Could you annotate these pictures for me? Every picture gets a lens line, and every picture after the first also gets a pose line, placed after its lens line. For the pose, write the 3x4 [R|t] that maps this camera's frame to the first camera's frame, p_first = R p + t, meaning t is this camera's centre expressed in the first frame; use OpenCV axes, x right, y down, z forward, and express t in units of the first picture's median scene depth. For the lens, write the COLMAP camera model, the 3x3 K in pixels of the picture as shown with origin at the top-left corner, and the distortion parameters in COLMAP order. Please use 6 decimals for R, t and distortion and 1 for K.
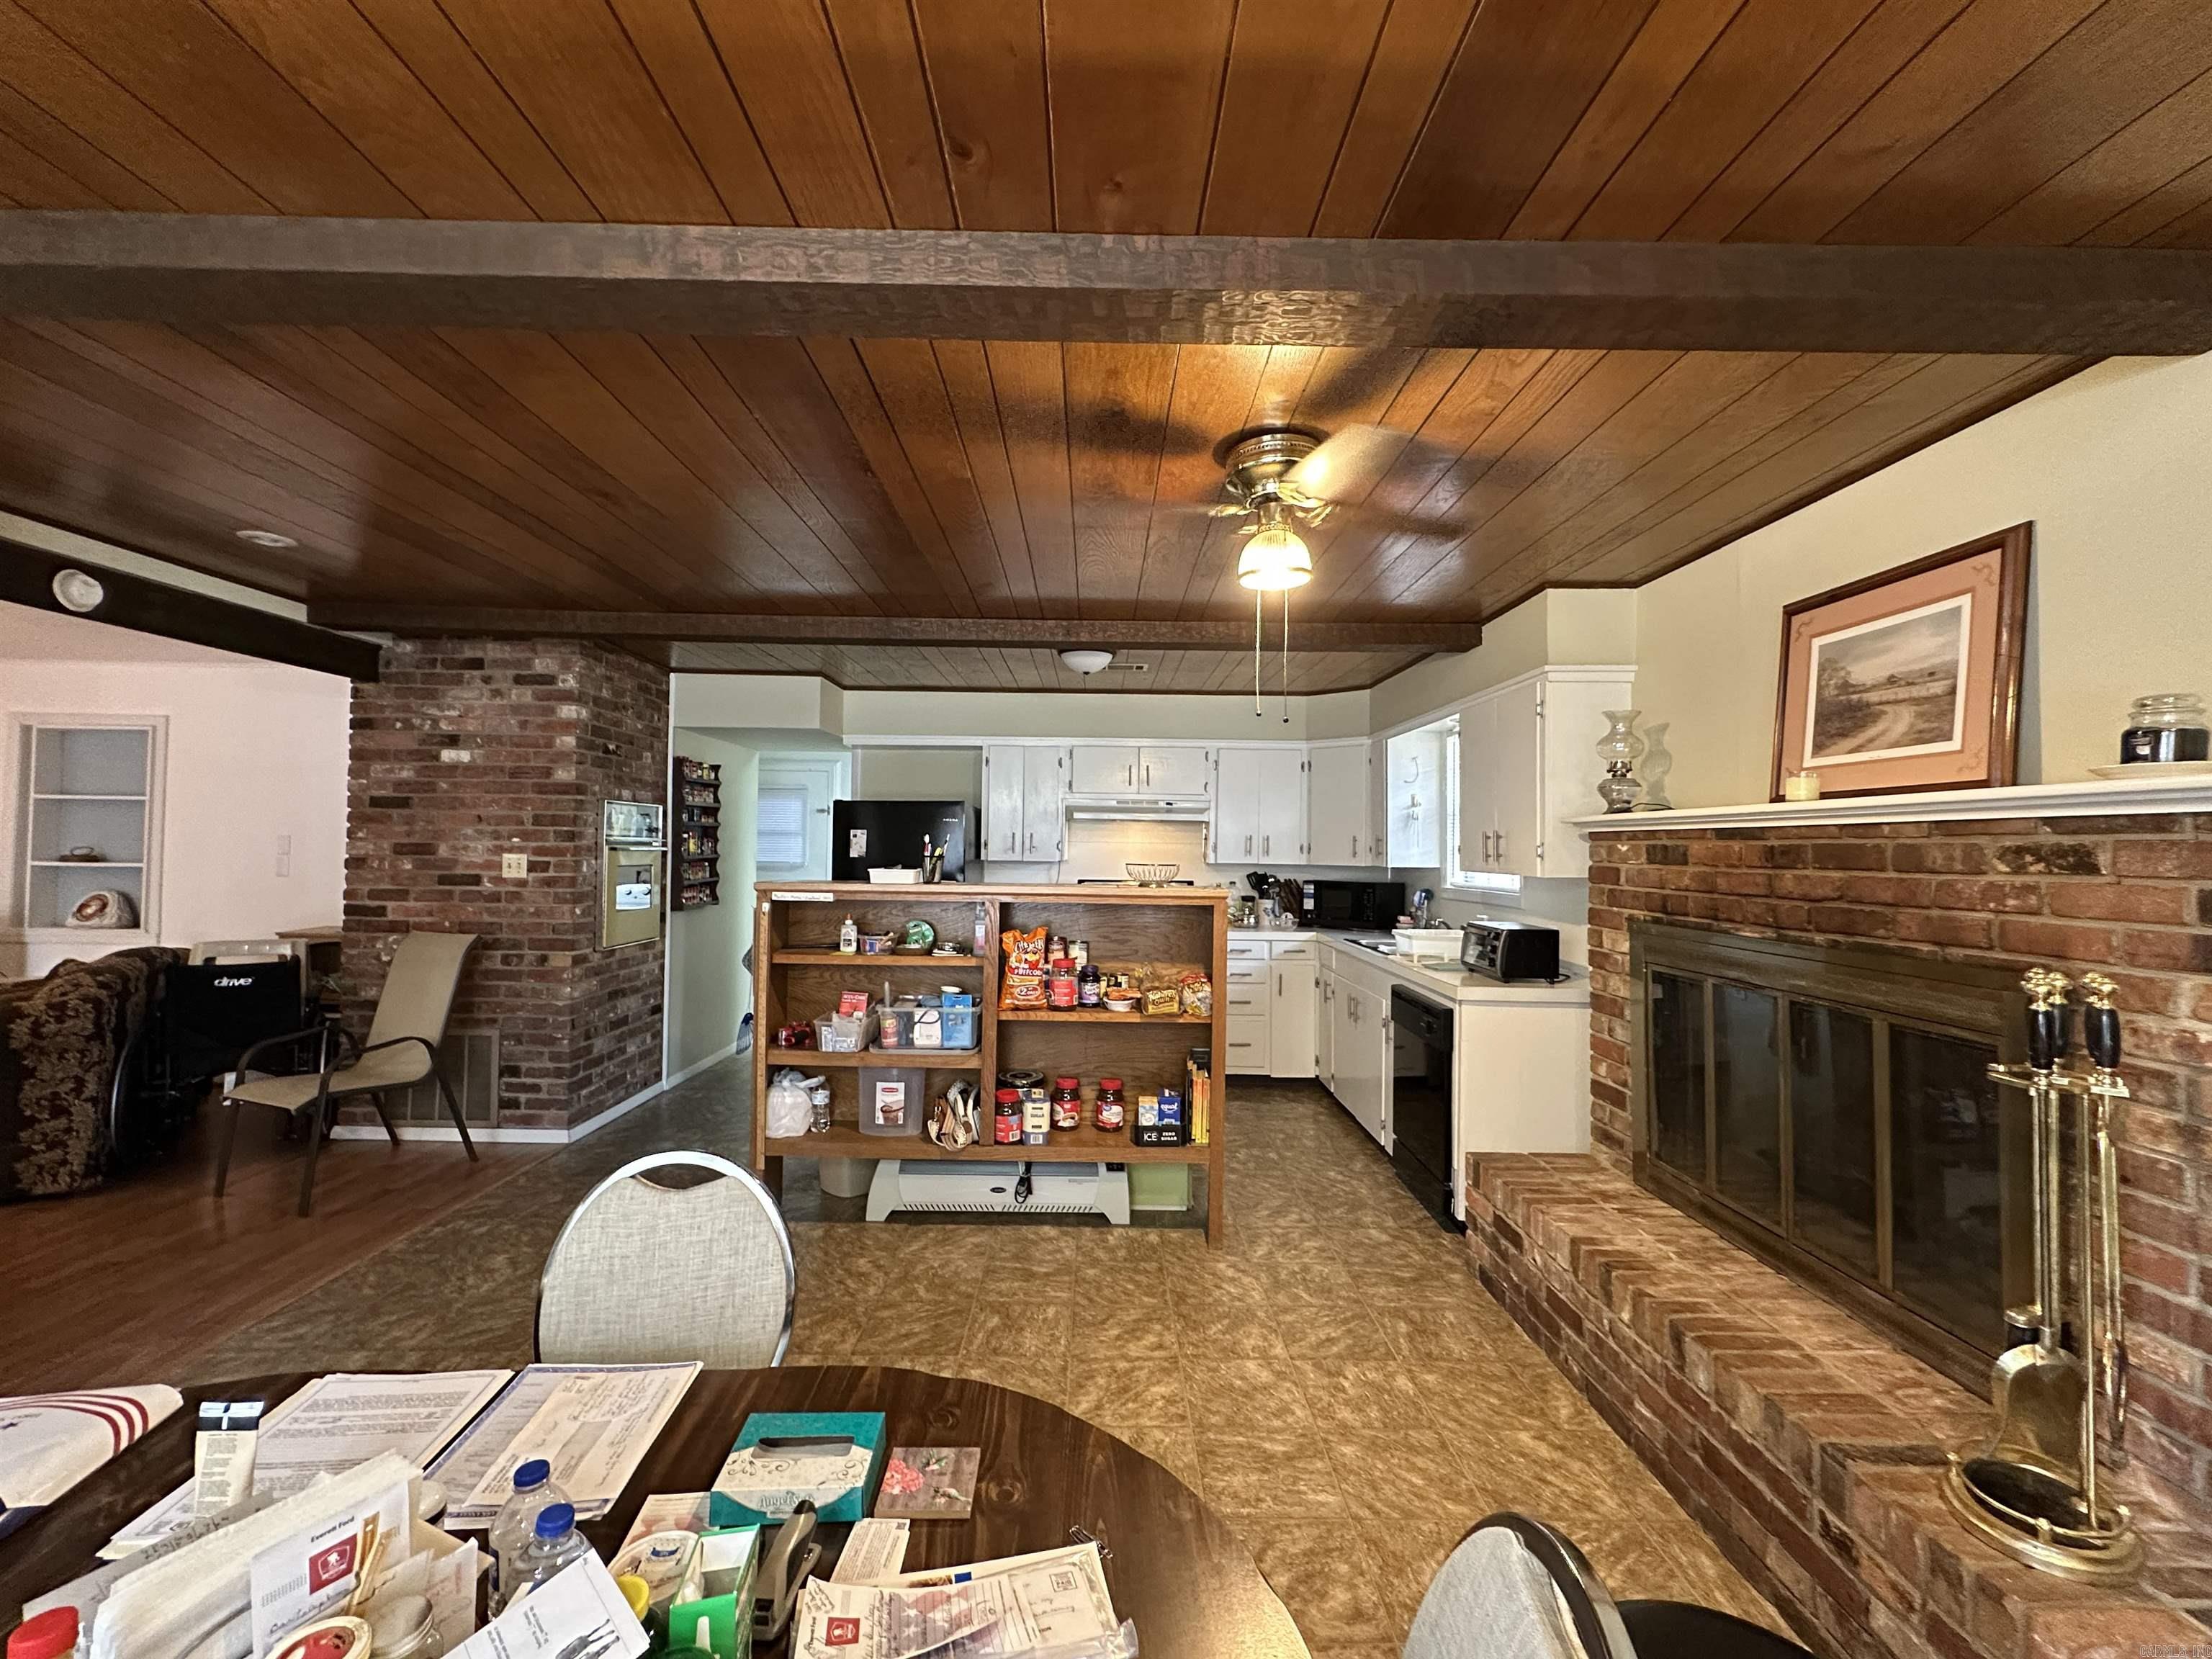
lens RADIAL K [[924.9, 0, 1106.0], [0, 924.9, 829.5], [0, 0, 1]] dist [0.002870, 0.000600]
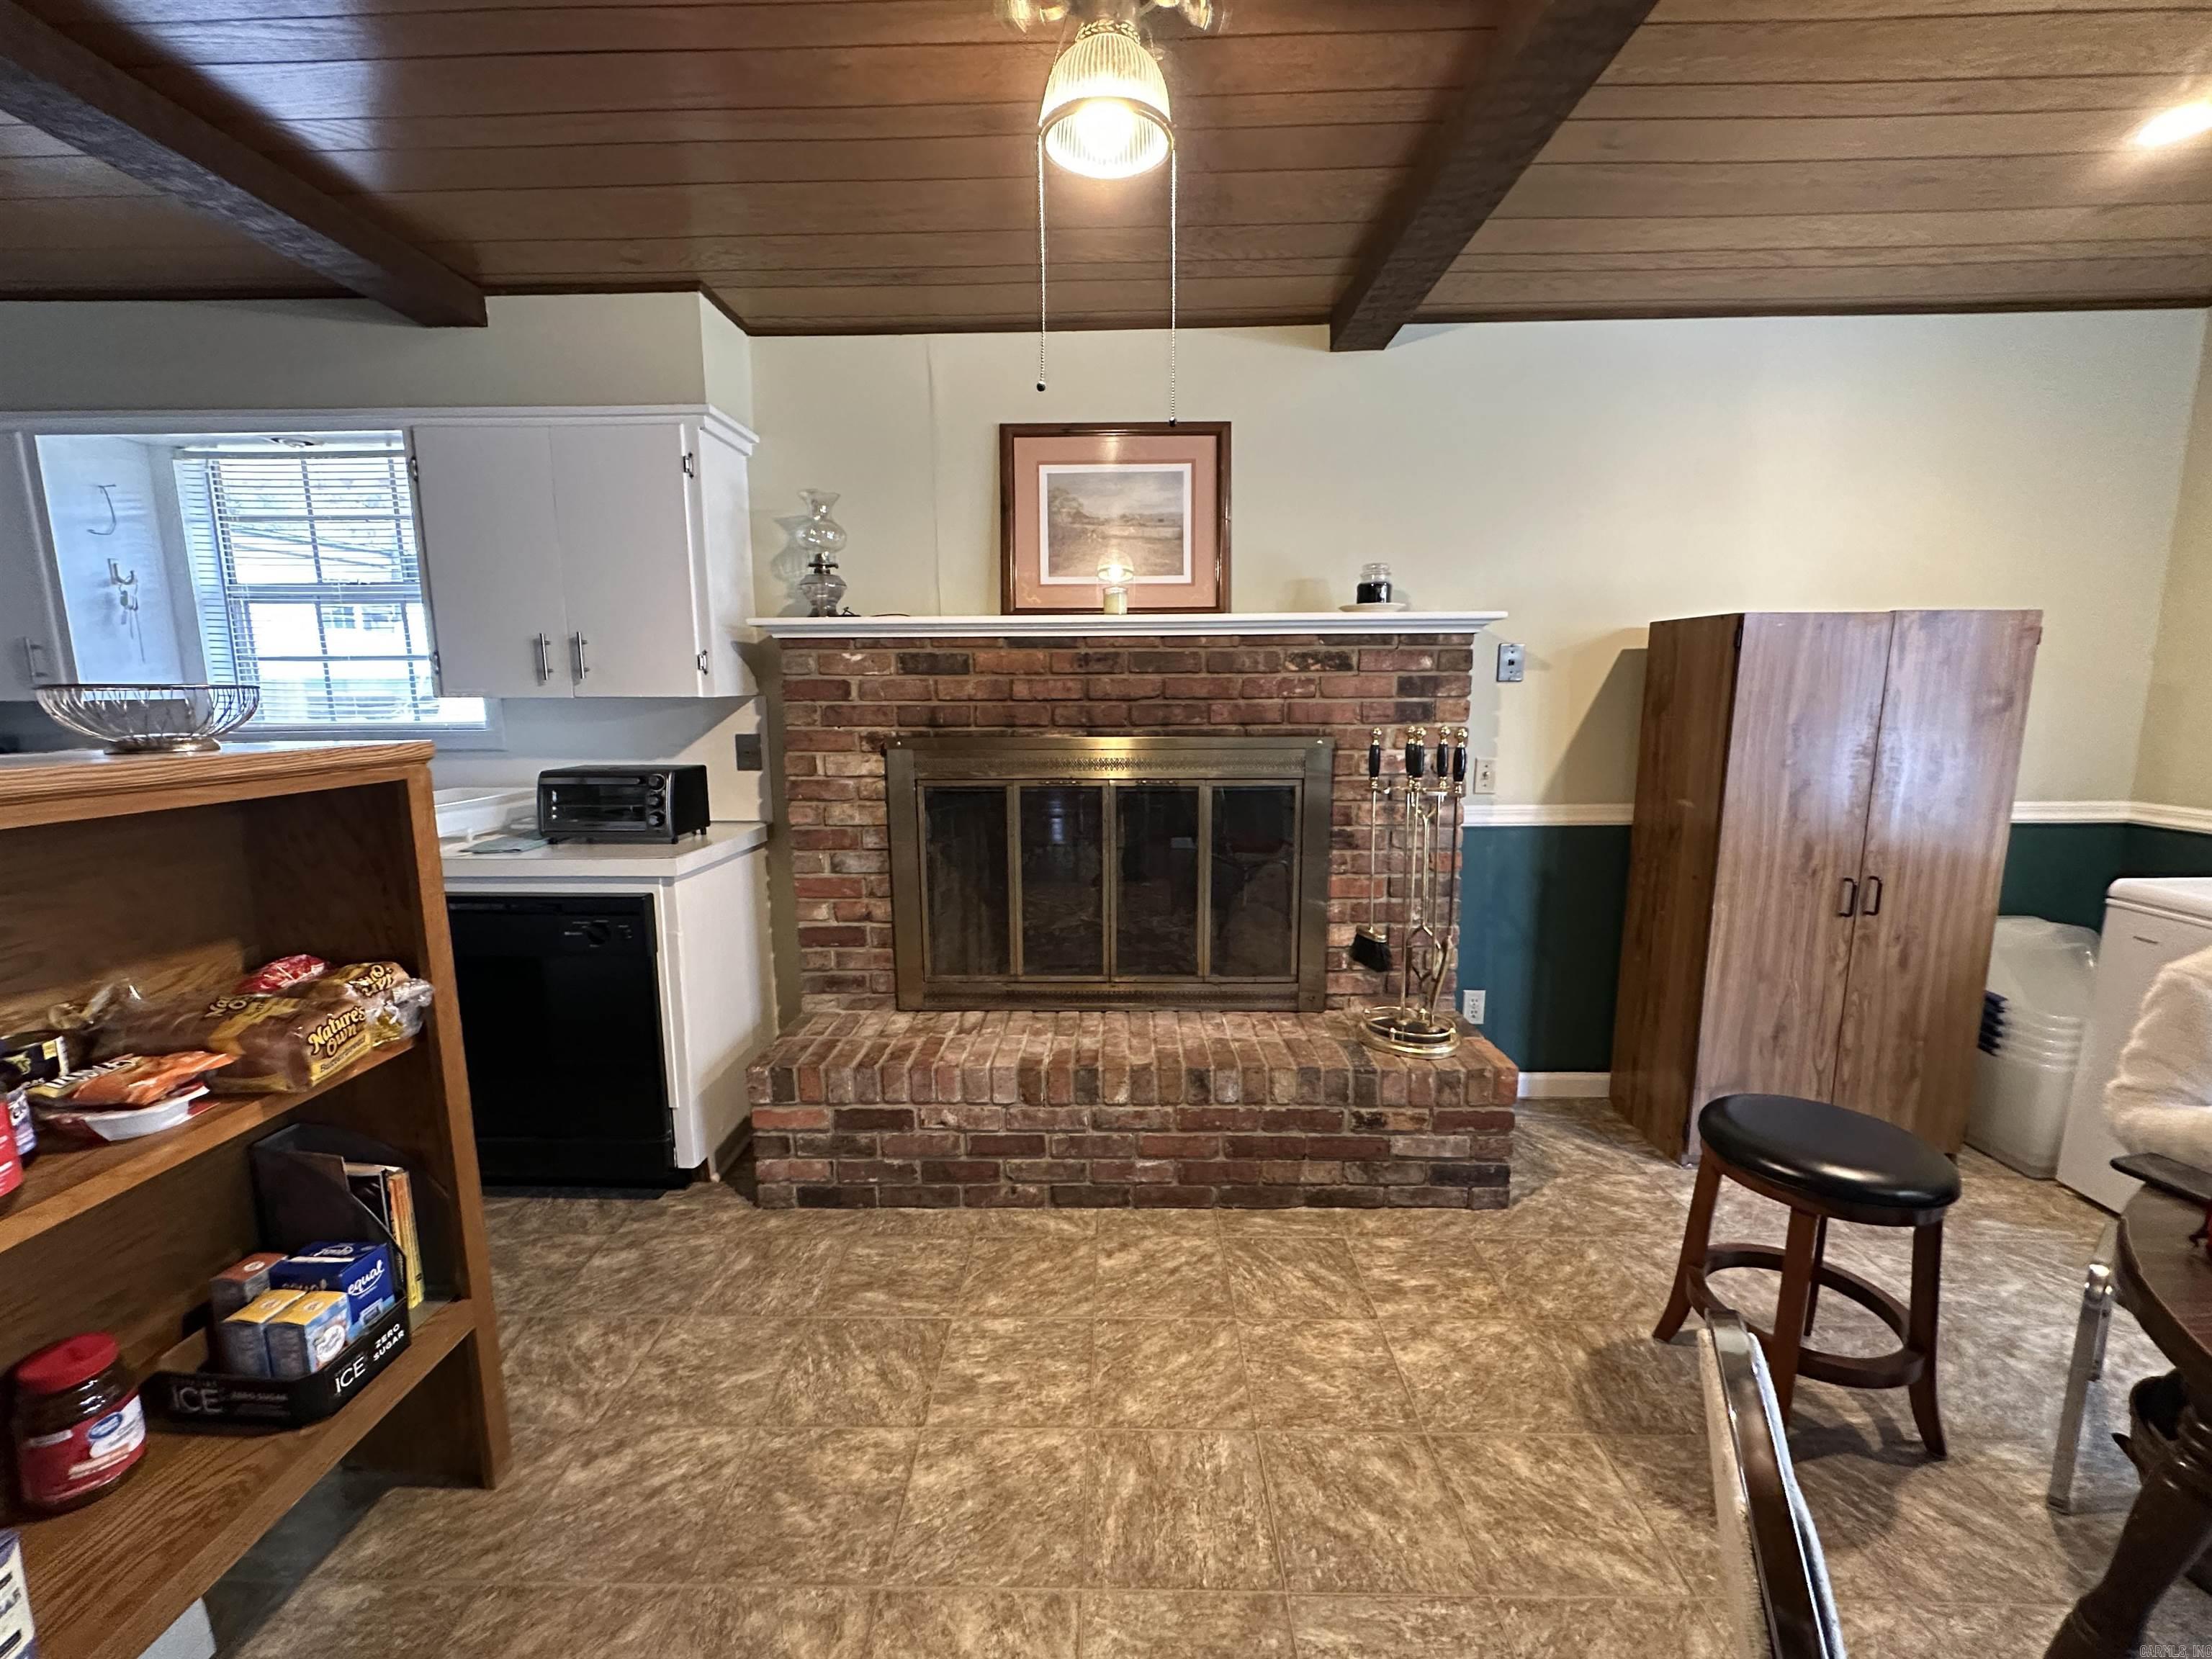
lens RADIAL K [[924.9, 0, 1106.0], [0, 924.9, 829.5], [0, 0, 1]] dist [0.002870, 0.000600]
pose [[0.032623, -0.162404, 0.986185, -0.374554], [-0.013225, 0.986554, 0.162903, 0.040096], [-0.999380, -0.018356, 0.030036, 0.843138]]
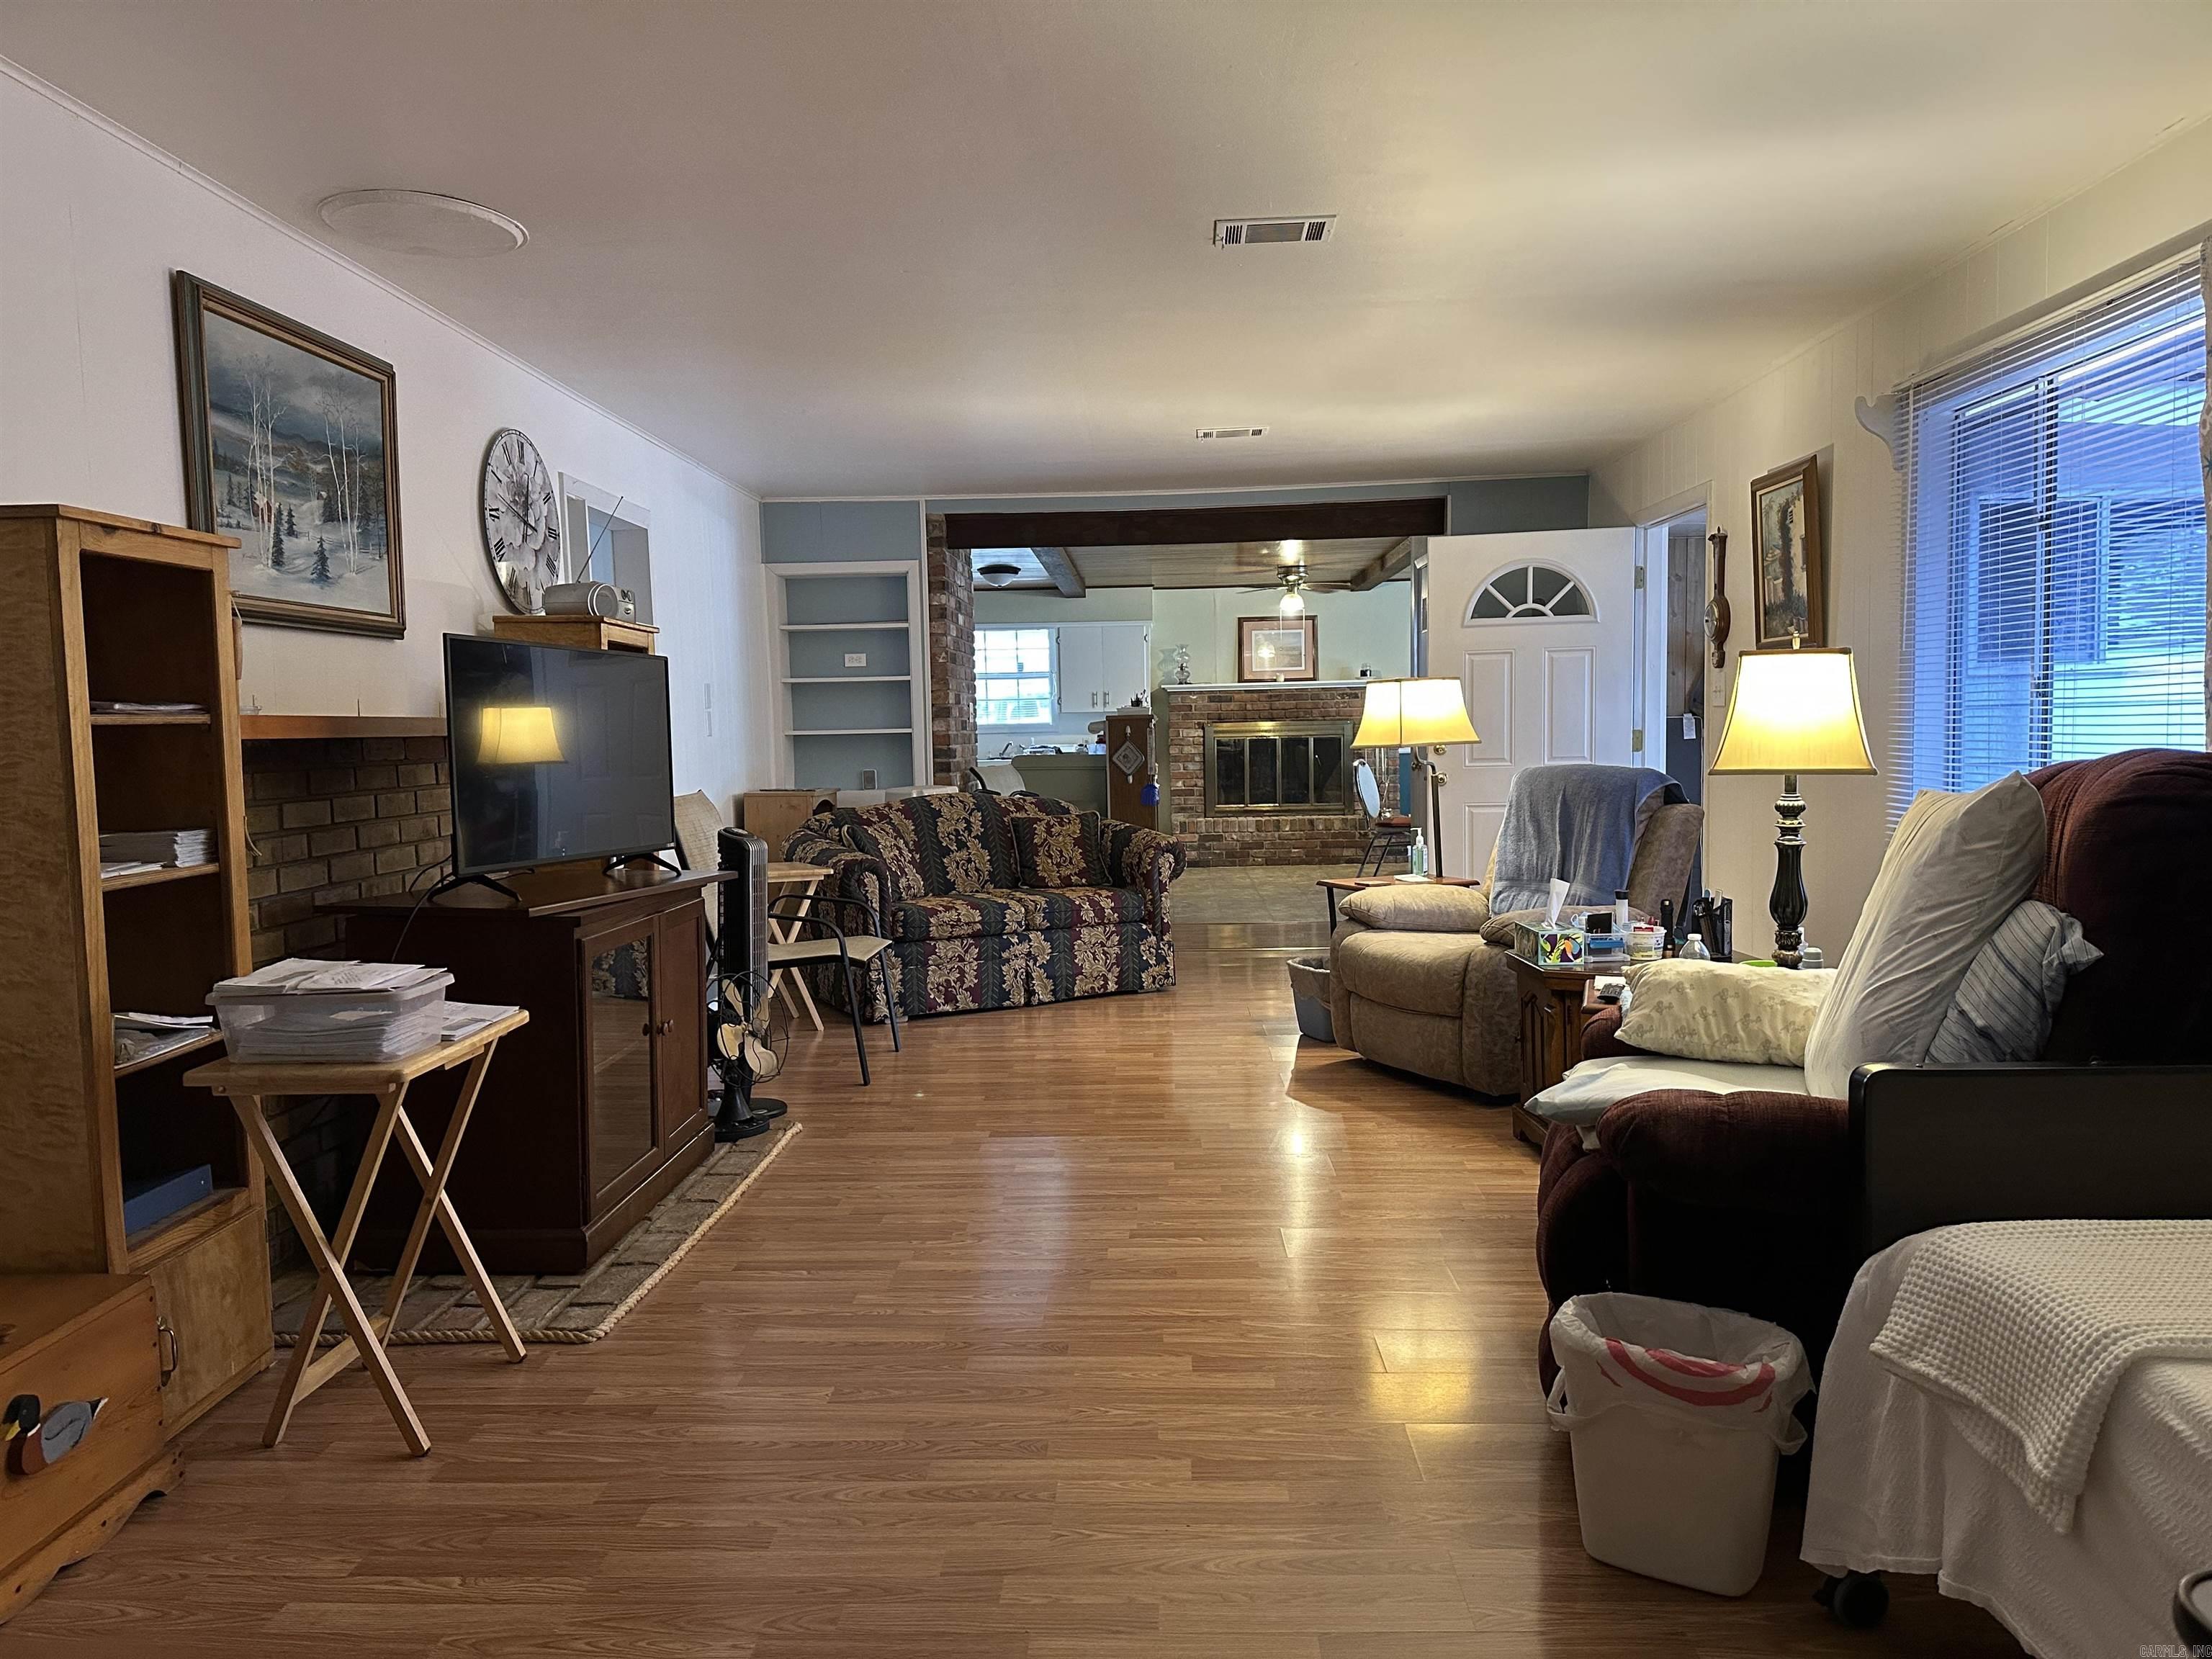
lens RADIAL K [[1535.1, 0, 1109.3], [0, 1535.1, 838.4], [0, 0, 1]] dist [0.152830, -0.245034]
pose [[0.051471, -0.086441, 0.994926, -4.478917], [0.002432, 0.996255, 0.086431, 0.047469], [-0.998672, -0.002029, 0.051488, 1.167635]]
